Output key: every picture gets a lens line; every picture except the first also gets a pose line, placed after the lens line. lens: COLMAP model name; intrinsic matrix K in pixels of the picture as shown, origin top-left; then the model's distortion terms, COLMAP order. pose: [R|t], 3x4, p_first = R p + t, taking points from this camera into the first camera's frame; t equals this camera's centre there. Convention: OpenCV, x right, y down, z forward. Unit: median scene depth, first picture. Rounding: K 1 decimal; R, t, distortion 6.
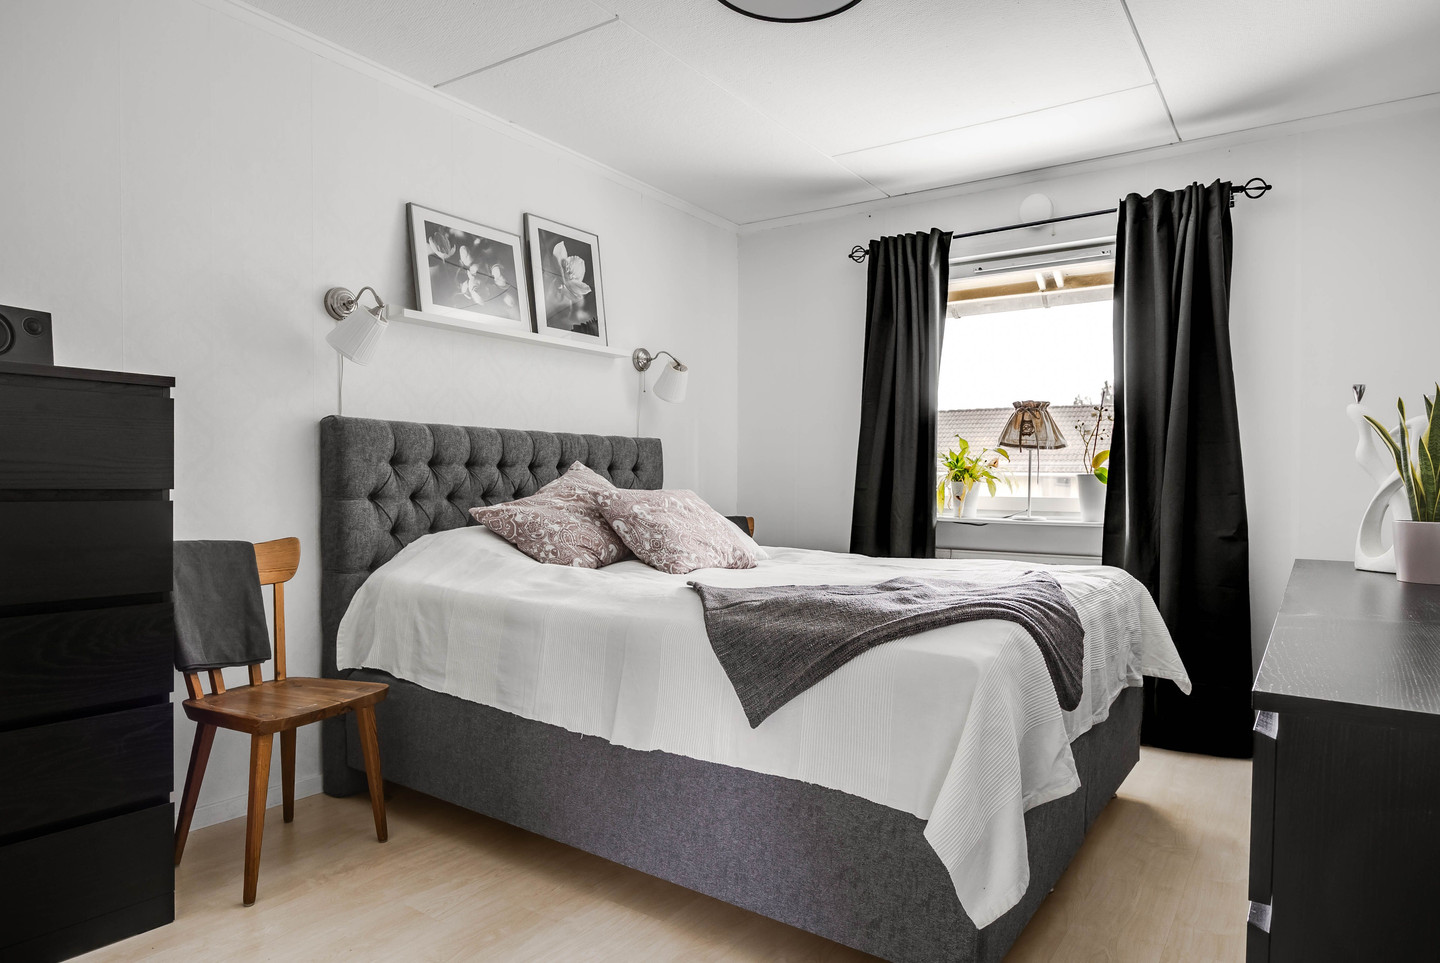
lens RADIAL K [[858.3, 0, 719.6], [0, 858.3, 485.5], [0, 0, 1]] dist [-0.007027, -0.000429]
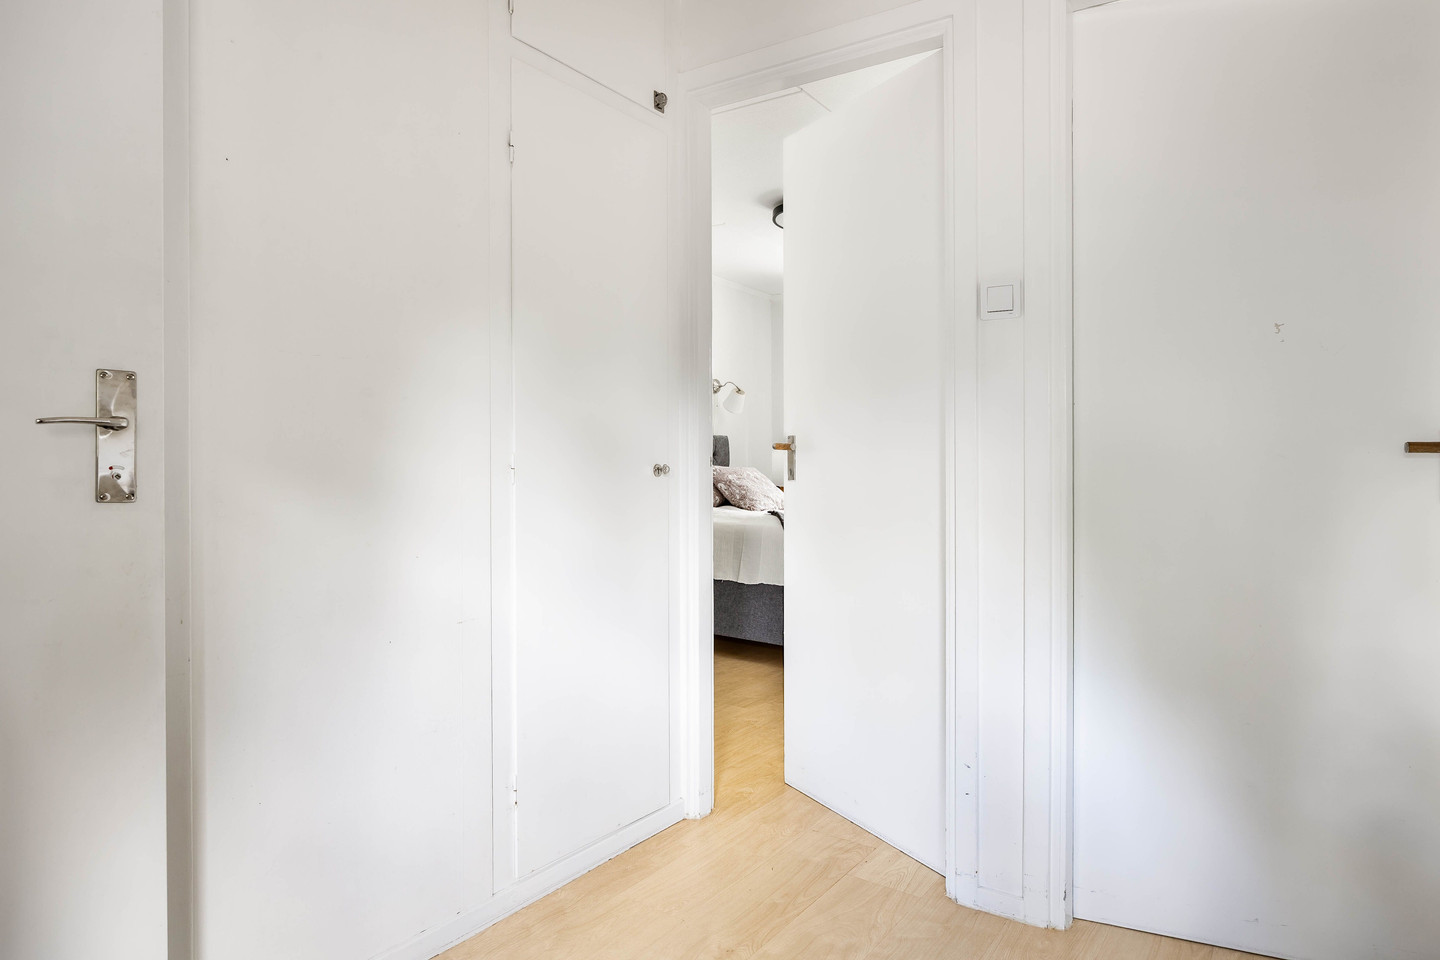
lens RADIAL K [[858.3, 0, 720.7], [0, 858.3, 472.8], [0, 0, 1]] dist [-0.007027, -0.000429]
pose [[0.999867, -0.002225, 0.016156, -0.147533], [0.002137, 0.999983, 0.005443, 0.007854], [-0.016168, -0.005408, 0.999855, -0.832492]]
